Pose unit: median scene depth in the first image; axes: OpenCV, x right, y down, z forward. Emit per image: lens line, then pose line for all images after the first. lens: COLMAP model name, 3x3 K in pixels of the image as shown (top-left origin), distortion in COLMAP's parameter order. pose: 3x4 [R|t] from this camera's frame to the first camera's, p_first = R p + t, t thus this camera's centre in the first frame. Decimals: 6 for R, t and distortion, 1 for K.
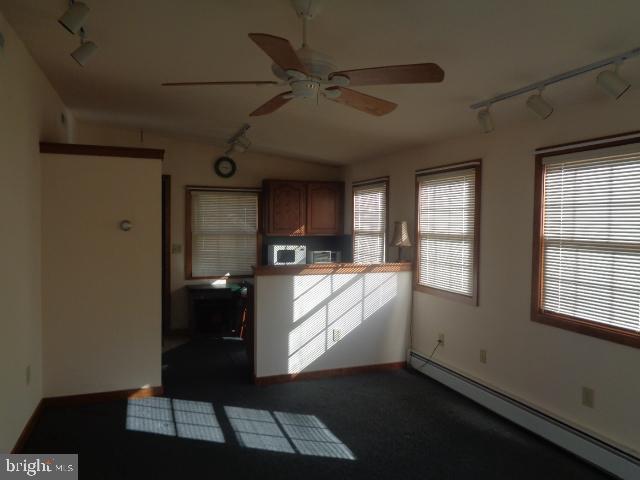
lens RADIAL K [[478.5, 0, 320.4], [0, 478.5, 239.2], [0, 0, 1]] dist [-0.009792, -0.022524]
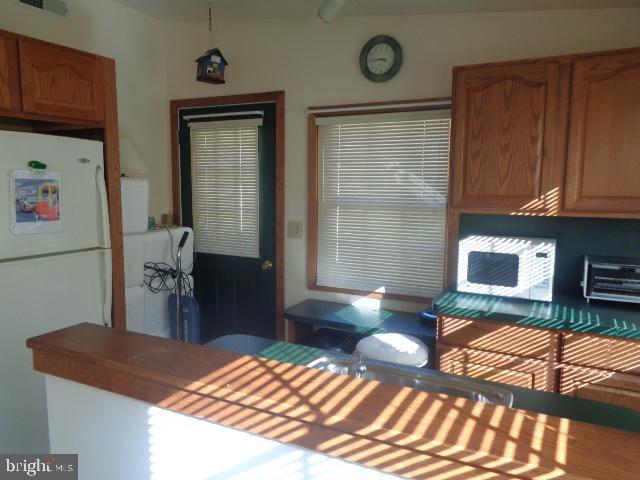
lens RADIAL K [[478.5, 0, 320.7], [0, 478.5, 243.5], [0, 0, 1]] dist [-0.009792, -0.022524]
pose [[0.679782, 0.087681, -0.728155, 0.109487], [-0.032269, 0.995442, 0.089741, -0.013483], [0.732704, -0.037507, 0.679513, 0.639735]]
